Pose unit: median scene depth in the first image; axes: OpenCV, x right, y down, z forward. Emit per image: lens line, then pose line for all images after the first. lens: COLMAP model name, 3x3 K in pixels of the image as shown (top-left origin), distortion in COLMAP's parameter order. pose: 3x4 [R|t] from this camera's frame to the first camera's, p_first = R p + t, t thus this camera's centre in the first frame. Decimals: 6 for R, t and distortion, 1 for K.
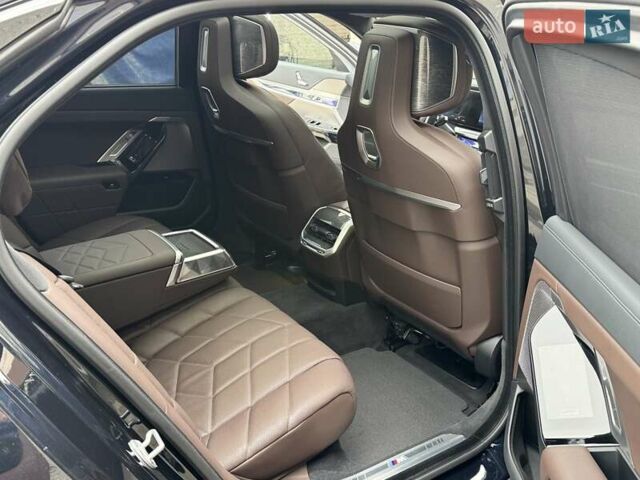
lens RADIAL K [[635.5, 0, 320.0], [0, 635.5, 240.0], [0, 0, 1]] dist [0.082109, 0.000126]
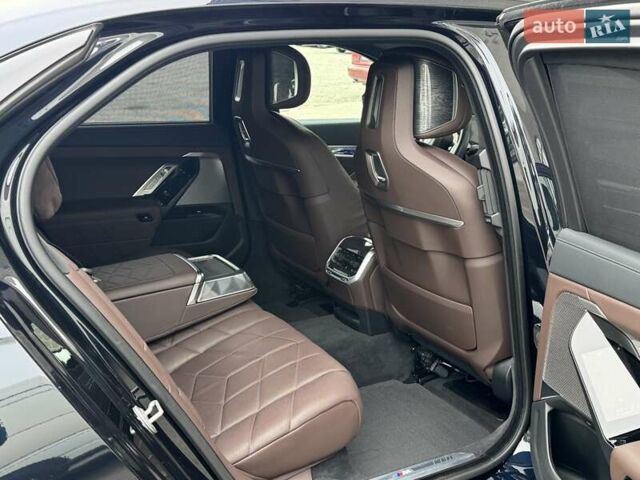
lens RADIAL K [[701.6, 0, 320.0], [0, 701.6, 240.0], [0, 0, 1]] dist [0.077179, -0.006297]
pose [[0.996361, -0.001192, -0.085229, 0.071915], [-0.005473, 0.996944, -0.077927, 0.054118], [0.085062, 0.078109, 0.993309, -0.127009]]
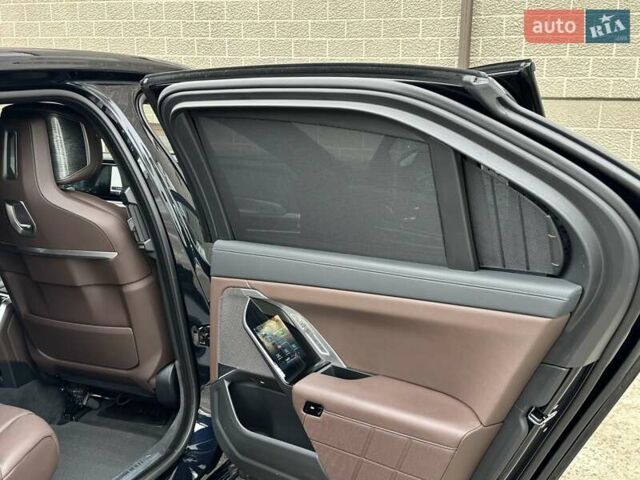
lens RADIAL K [[701.6, 0, 320.0], [0, 701.6, 240.0], [0, 0, 1]] dist [0.077179, -0.006297]
pose [[0.855313, -0.161419, 0.492325, -0.080911], [0.221066, 0.973090, -0.065007, 0.074690], [-0.468583, 0.164438, 0.867980, -0.256277]]
